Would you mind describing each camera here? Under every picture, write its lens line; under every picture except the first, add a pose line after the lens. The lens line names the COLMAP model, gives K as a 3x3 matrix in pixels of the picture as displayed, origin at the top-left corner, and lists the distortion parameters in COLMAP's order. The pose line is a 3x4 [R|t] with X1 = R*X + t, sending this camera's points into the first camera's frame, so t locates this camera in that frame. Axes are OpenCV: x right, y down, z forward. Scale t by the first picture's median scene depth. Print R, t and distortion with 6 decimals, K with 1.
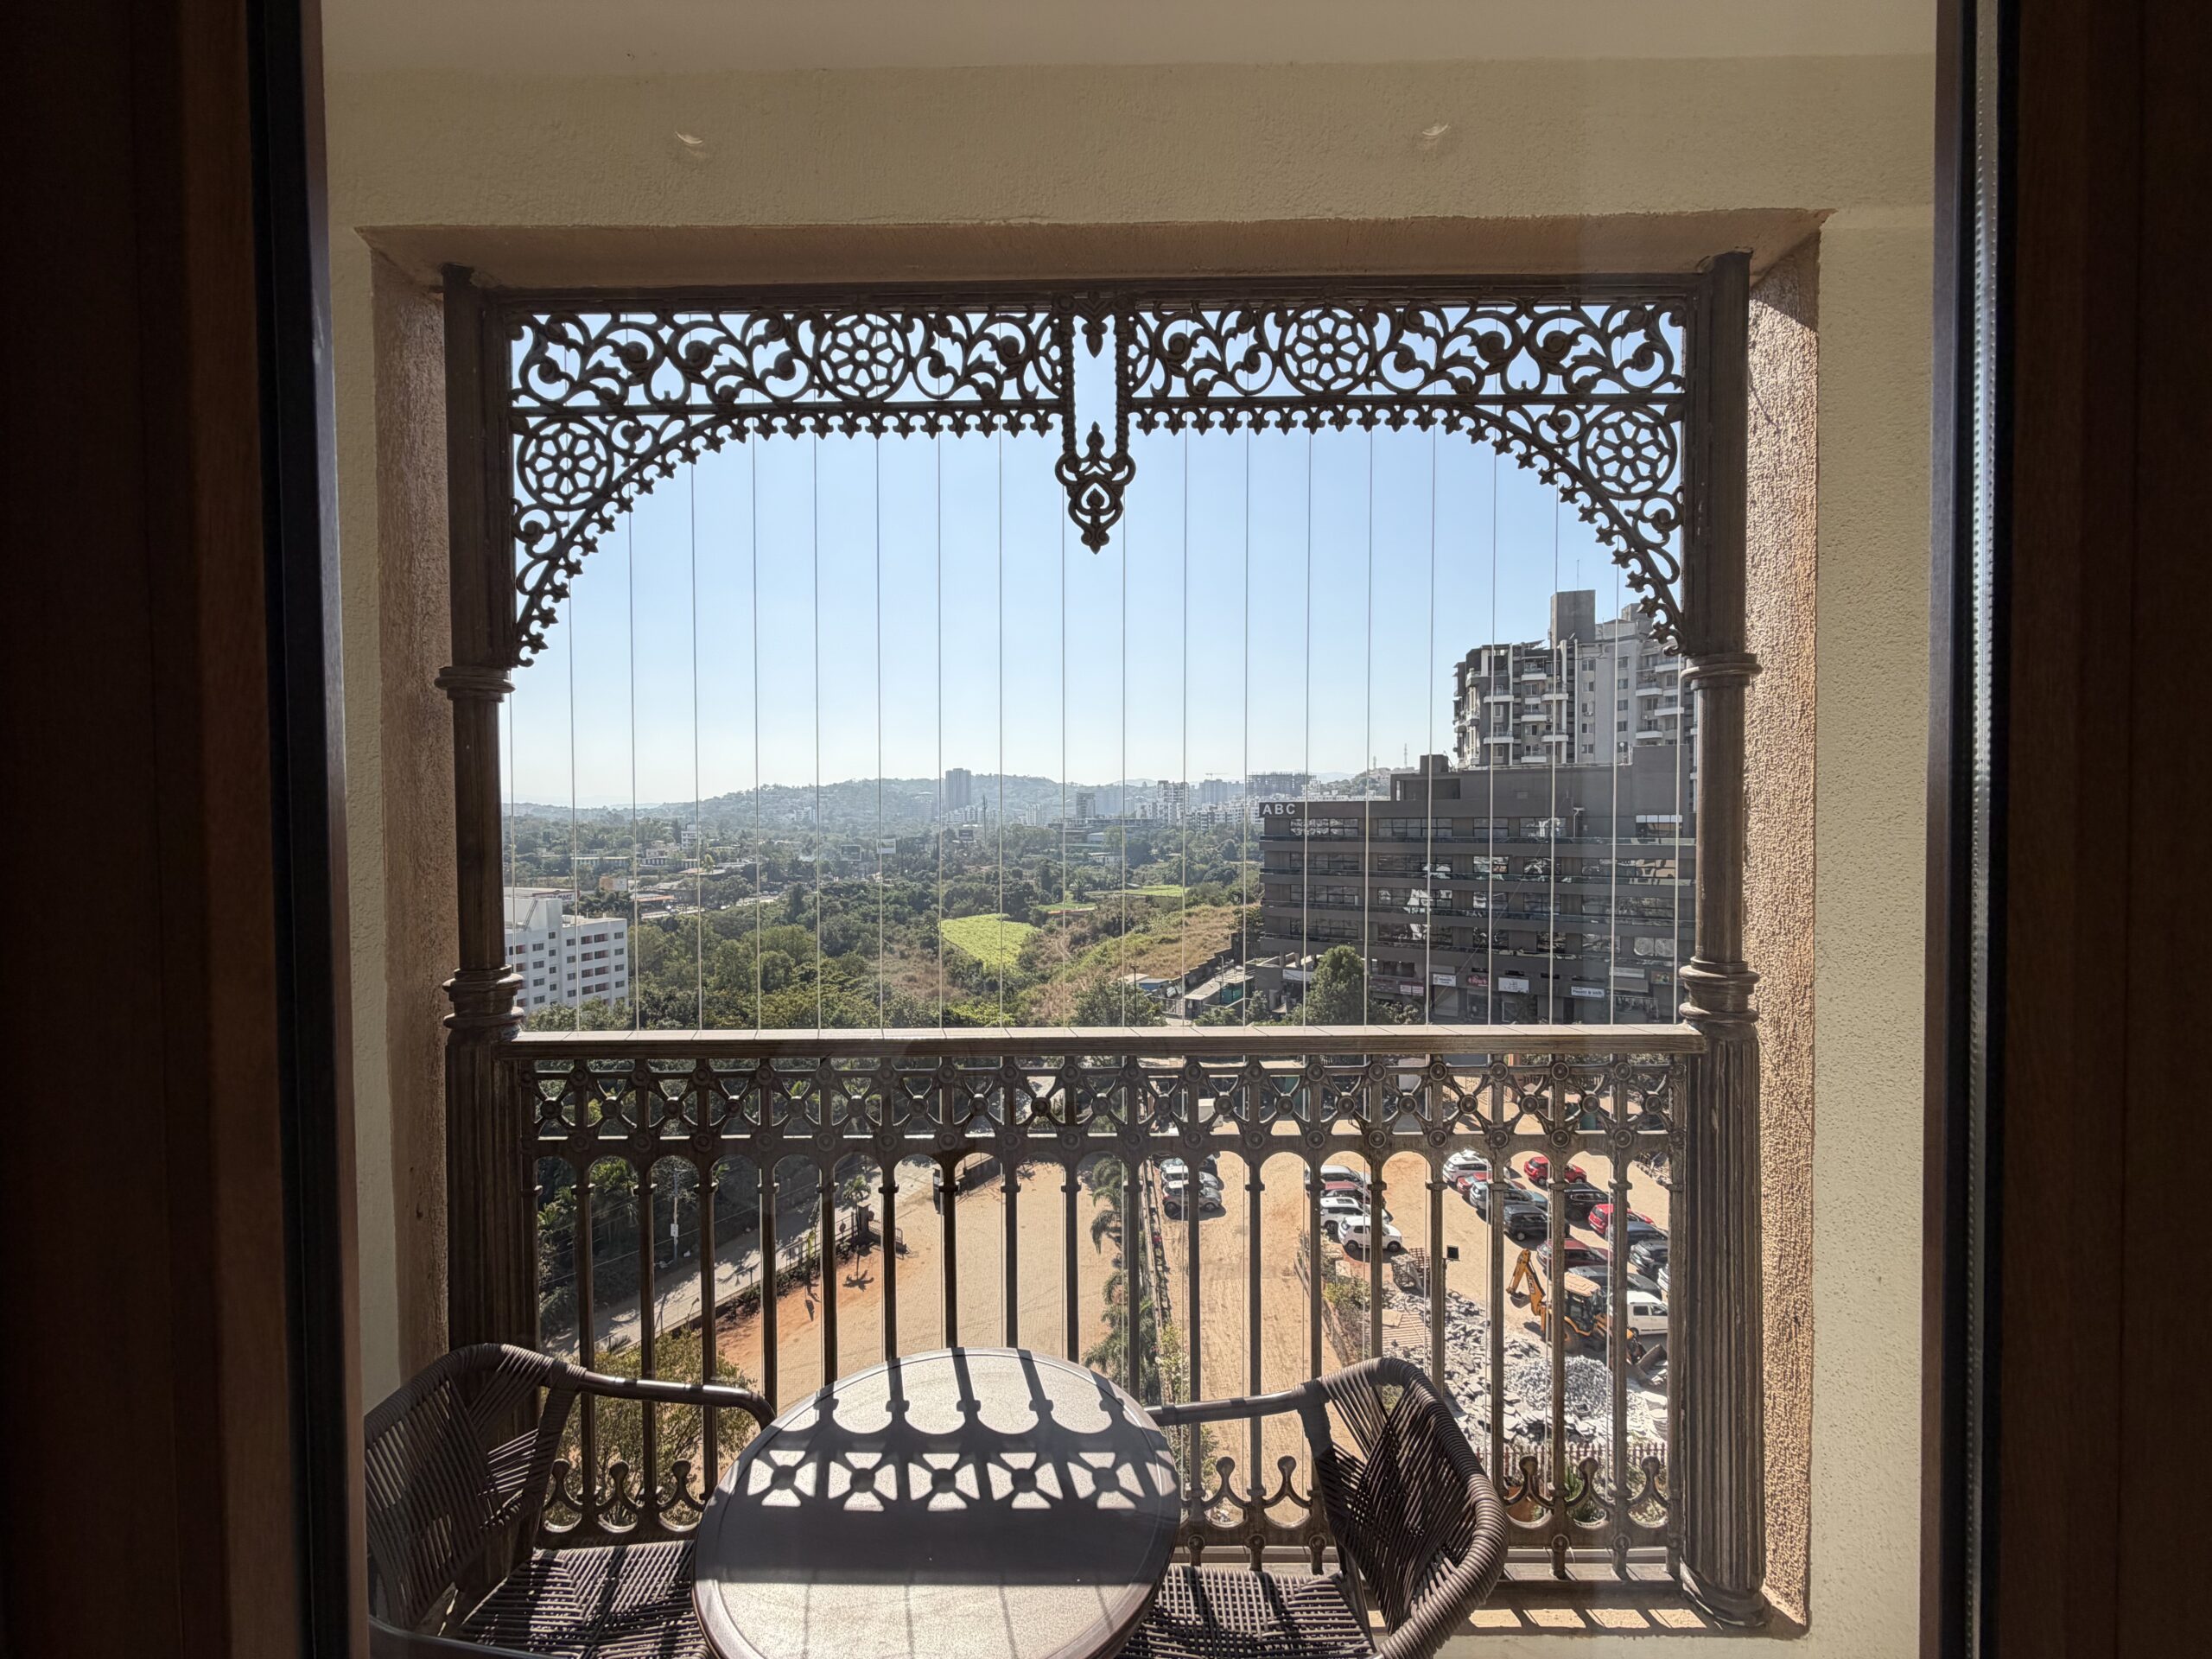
lens RADIAL K [[877.9, 0, 1101.7], [0, 877.9, 828.7], [0, 0, 1]] dist [0.000264, 0.001236]
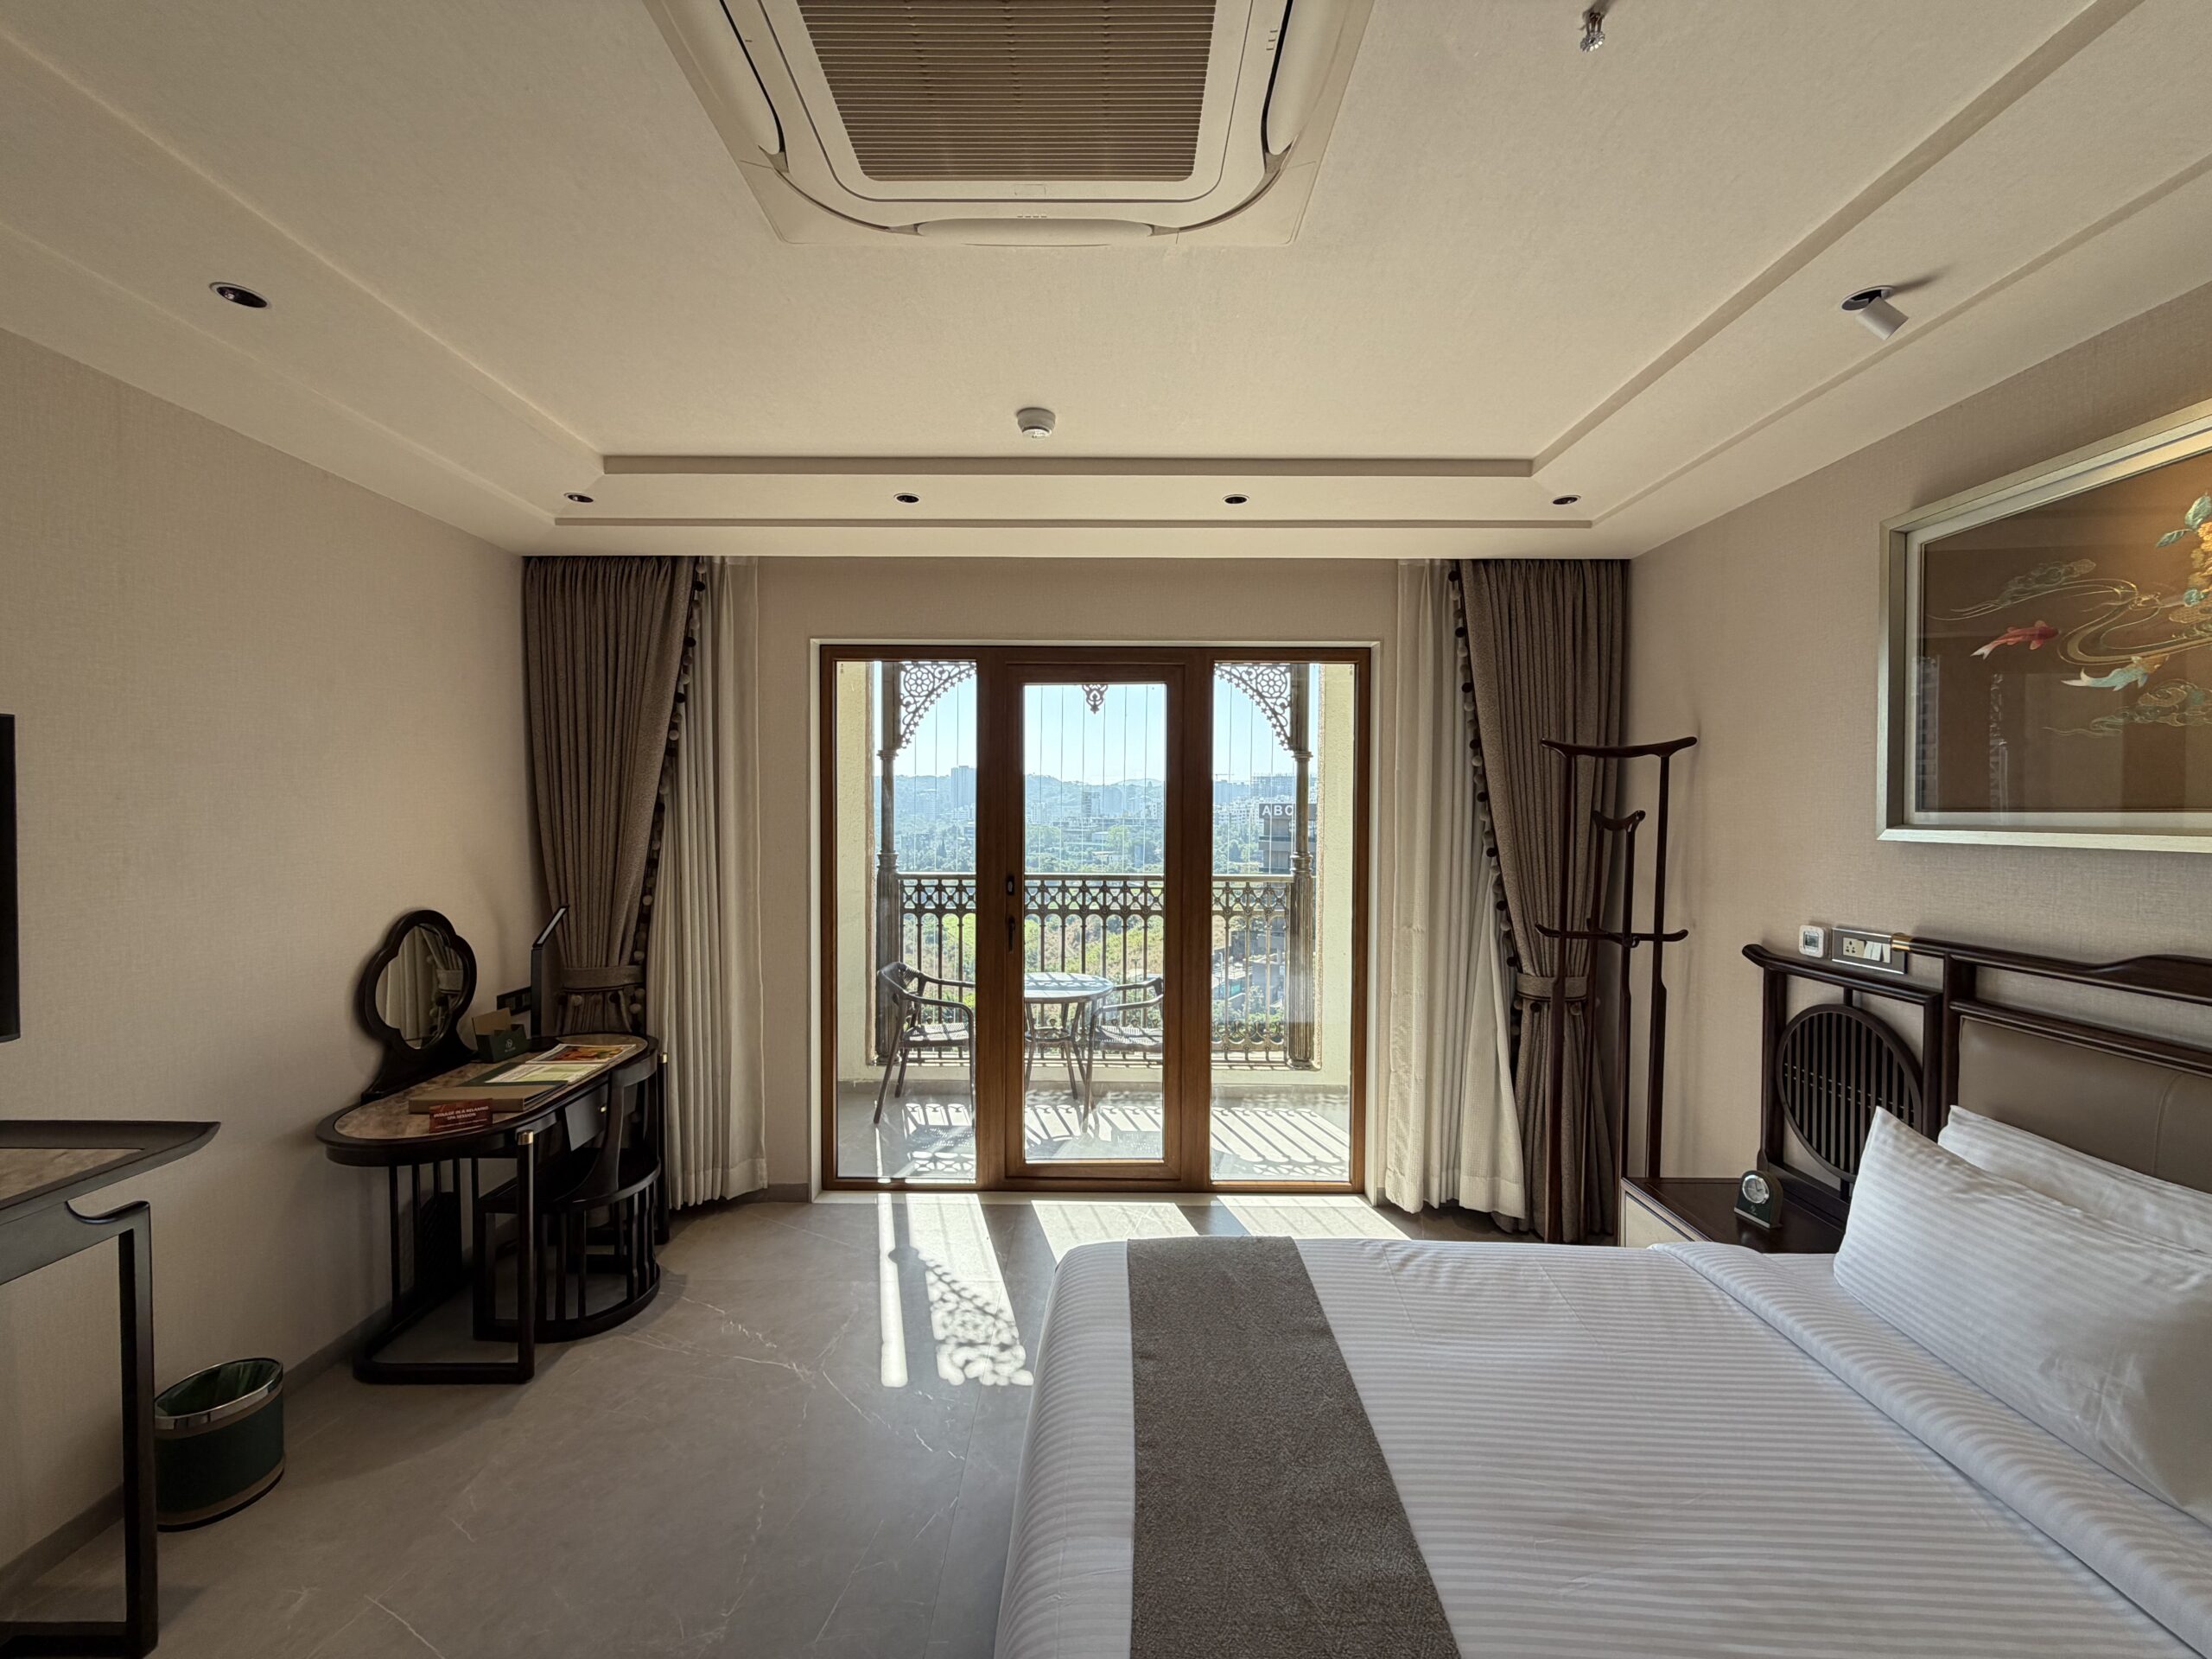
lens RADIAL K [[877.9, 0, 1104.6], [0, 877.9, 827.2], [0, 0, 1]] dist [0.000264, 0.001236]
pose [[0.999894, 0.014469, -0.001897, 0.038816], [-0.014471, 0.999895, -0.001050, 0.076851], [0.001882, 0.001078, 0.999998, -1.997825]]
